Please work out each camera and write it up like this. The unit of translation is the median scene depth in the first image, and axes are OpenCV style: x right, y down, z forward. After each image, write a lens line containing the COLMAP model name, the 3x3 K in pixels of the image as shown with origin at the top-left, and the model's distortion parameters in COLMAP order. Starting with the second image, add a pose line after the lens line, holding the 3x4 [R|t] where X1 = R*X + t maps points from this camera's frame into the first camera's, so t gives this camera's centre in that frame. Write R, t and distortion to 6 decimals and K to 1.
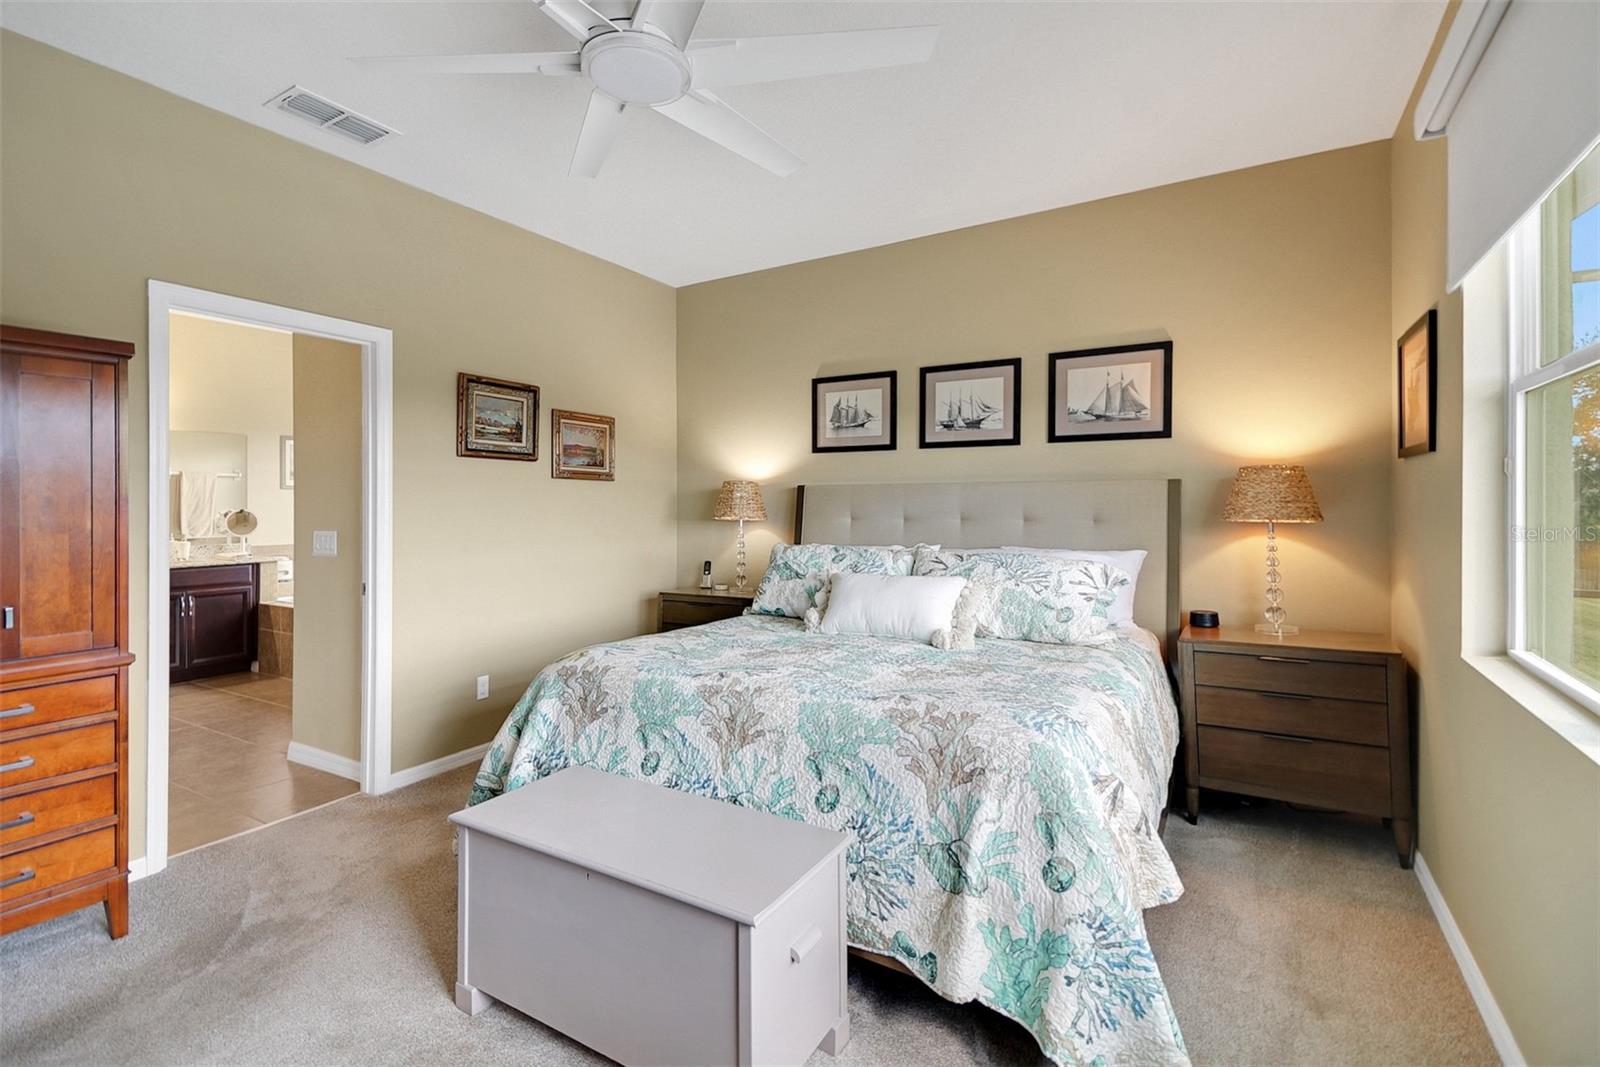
lens RADIAL K [[736.1, 0, 757.9], [0, 736.1, 498.2], [0, 0, 1]] dist [0.028614, -0.000447]
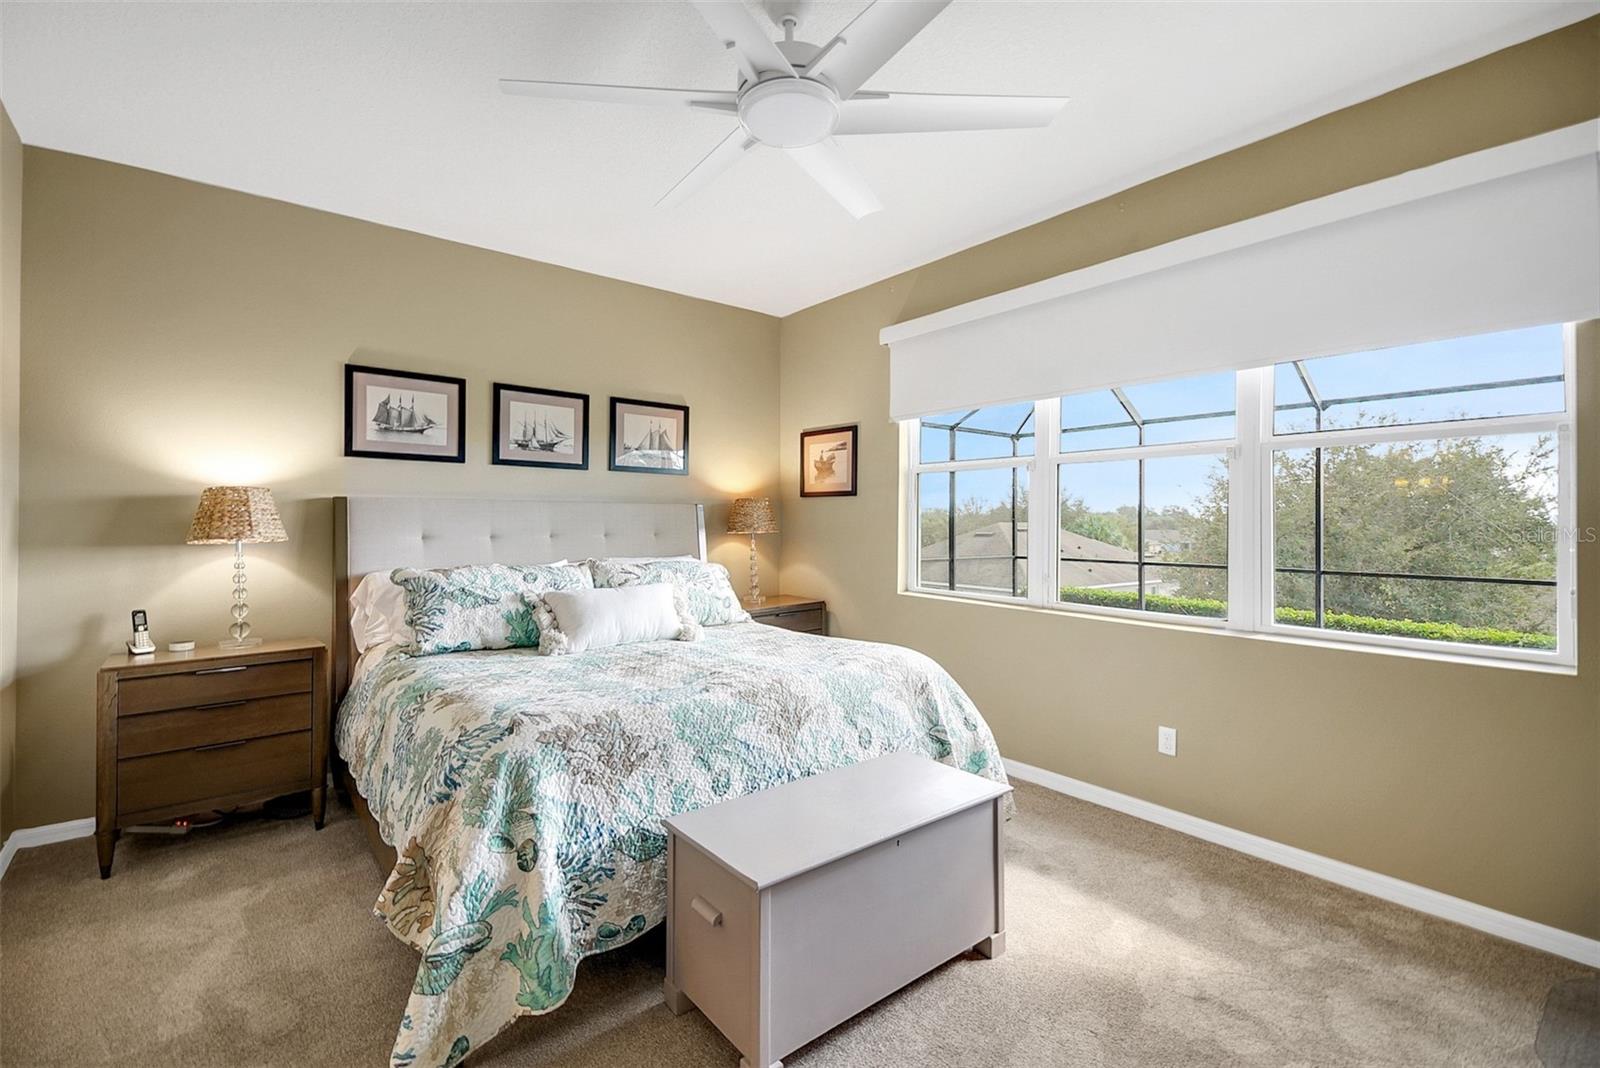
lens RADIAL K [[722.6, 0, 763.0], [0, 722.6, 507.3], [0, 0, 1]] dist [0.033752, -0.017850]
pose [[0.337409, 0.022346, 0.941093, -0.589495], [-0.011934, 0.999739, -0.019460, 0.004398], [-0.941282, -0.004666, 0.337588, 0.348129]]
